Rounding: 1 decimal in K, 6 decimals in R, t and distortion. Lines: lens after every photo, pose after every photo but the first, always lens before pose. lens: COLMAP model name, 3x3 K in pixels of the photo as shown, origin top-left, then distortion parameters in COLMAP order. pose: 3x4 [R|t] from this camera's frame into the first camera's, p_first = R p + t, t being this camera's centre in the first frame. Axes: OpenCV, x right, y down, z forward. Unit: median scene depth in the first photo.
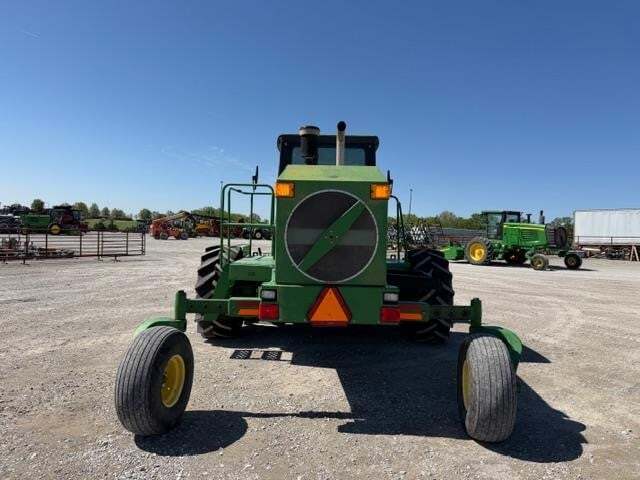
lens RADIAL K [[449.0, 0, 320.0], [0, 449.0, 240.0], [0, 0, 1]] dist [0.005102, -0.001782]
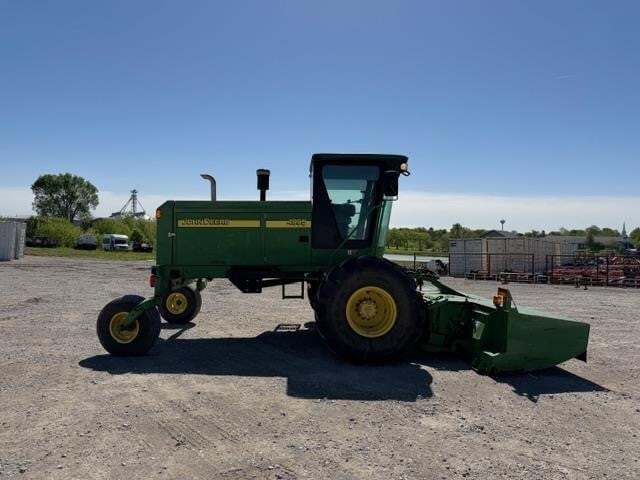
lens RADIAL K [[444.2, 0, 323.2], [0, 444.2, 249.2], [0, 0, 1]] dist [-0.000310, -0.005620]
pose [[0.062927, -0.022547, -0.997763, 0.120489], [-0.036146, 0.999037, -0.024855, 0.003426], [0.997363, 0.037629, 0.062052, 0.094181]]
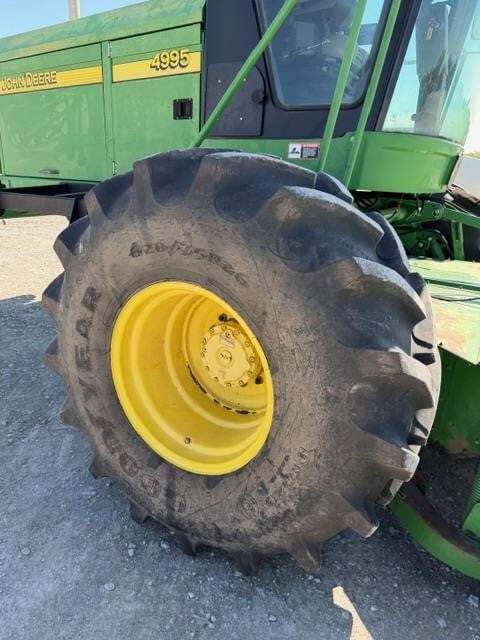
lens RADIAL K [[449.0, 0, 240.0], [0, 449.0, 320.0], [0, 0, 1]] dist [0.005102, -0.001782]
pose [[-0.498980, 0.244890, -0.831293, 0.047220], [-0.069299, 0.944896, 0.319953, 0.002943], [0.863838, 0.217257, -0.454514, 0.122729]]
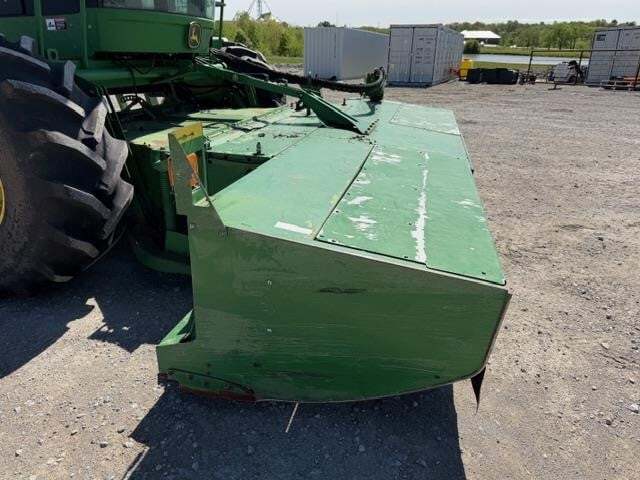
lens RADIAL K [[444.2, 0, 323.2], [0, 444.2, 249.2], [0, 0, 1]] dist [-0.000310, -0.005620]
pose [[-0.211953, 0.375236, -0.902371, 0.057622], [-0.026743, 0.920777, 0.389172, 0.004248], [0.976914, 0.106618, -0.185126, 0.146741]]
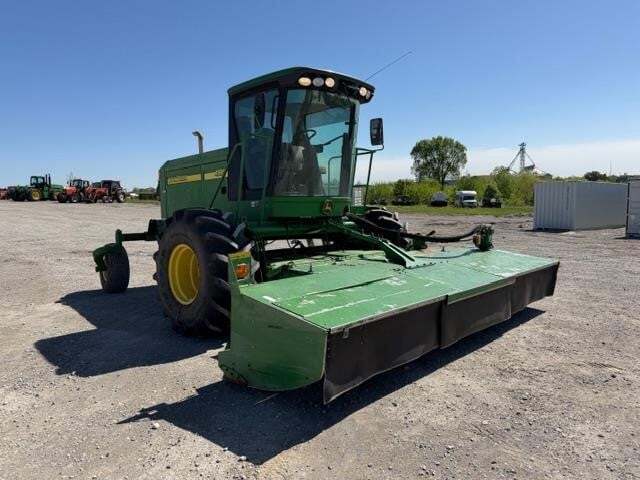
lens RADIAL K [[449.0, 0, 320.0], [0, 449.0, 240.0], [0, 0, 1]] dist [0.005102, -0.001782]
pose [[-0.687977, 0.043902, -0.724404, 0.069952], [-0.016577, 0.996957, 0.076164, 0.001457], [0.725543, 0.064408, -0.685156, 0.180672]]
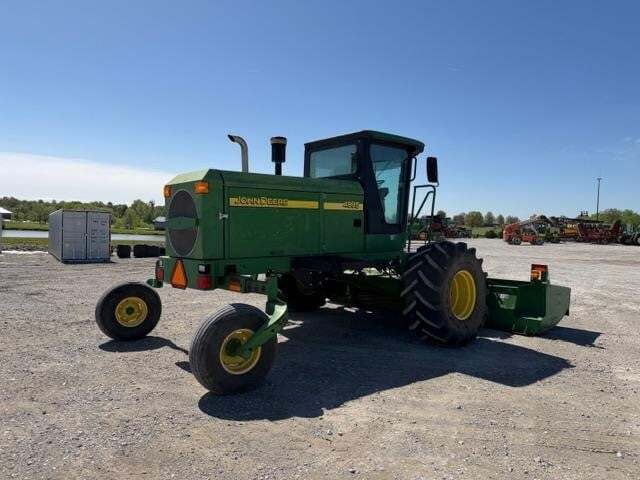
lens RADIAL K [[449.0, 0, 320.0], [0, 449.0, 240.0], [0, 0, 1]] dist [0.005102, -0.001782]
pose [[0.677103, 0.000749, -0.735888, 0.079780], [-0.012035, 0.999877, -0.010055, 0.003250], [0.735790, 0.015665, 0.677029, 0.022415]]
